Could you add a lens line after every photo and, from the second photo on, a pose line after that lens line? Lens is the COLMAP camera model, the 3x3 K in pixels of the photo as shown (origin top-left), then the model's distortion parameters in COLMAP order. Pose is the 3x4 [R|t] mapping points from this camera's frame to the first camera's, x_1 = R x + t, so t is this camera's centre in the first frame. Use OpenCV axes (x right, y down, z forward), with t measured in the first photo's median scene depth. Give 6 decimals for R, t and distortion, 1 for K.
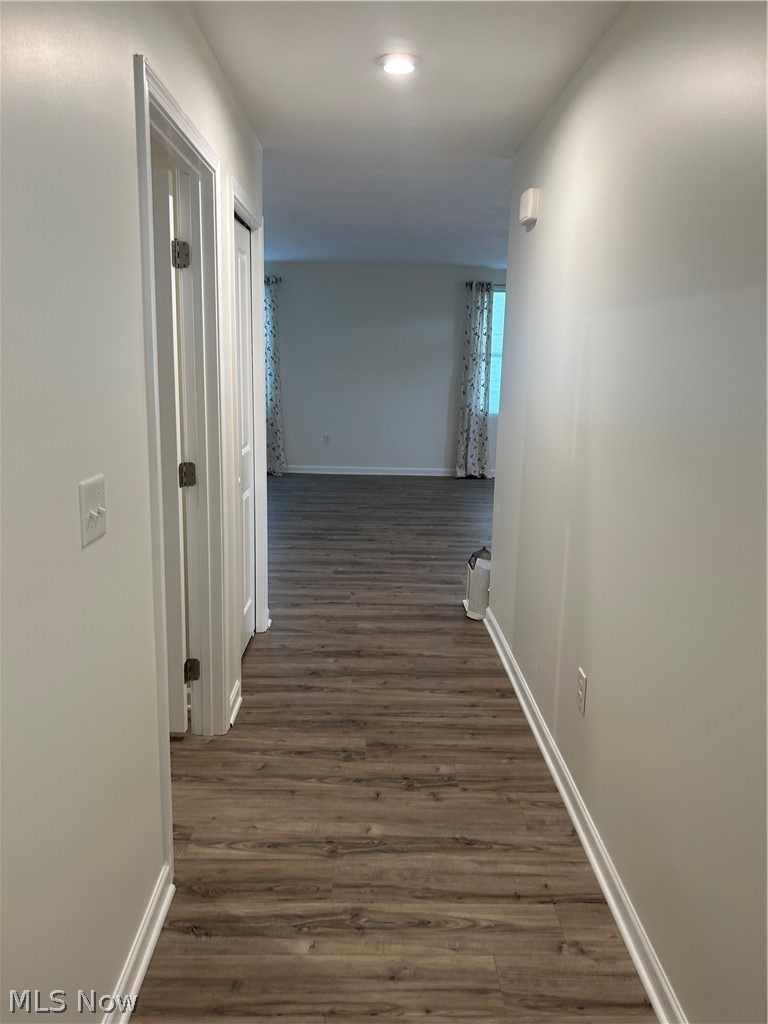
lens RADIAL K [[780.4, 0, 379.8], [0, 780.4, 513.7], [0, 0, 1]] dist [0.046367, -0.013021]
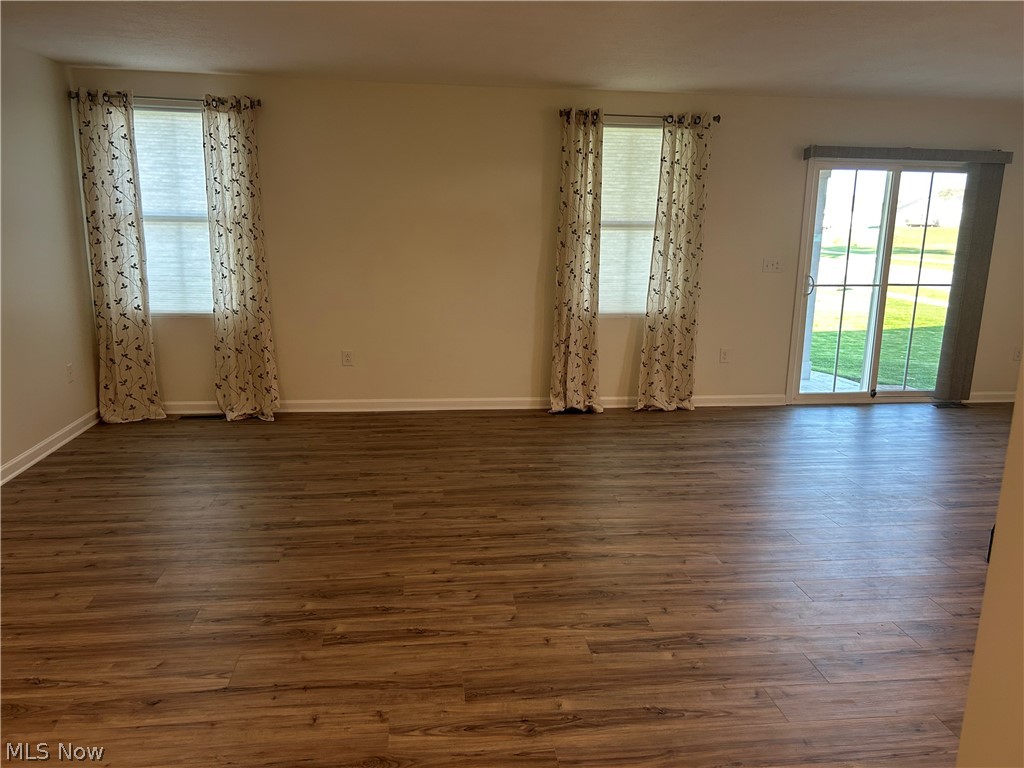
lens RADIAL K [[780.4, 0, 518.0], [0, 780.4, 381.9], [0, 0, 1]] dist [0.046367, -0.013021]
pose [[0.993560, -0.028979, 0.109541, 0.000212], [0.028622, 0.999579, 0.004831, -0.077059], [-0.109635, -0.001665, 0.993971, 0.360627]]
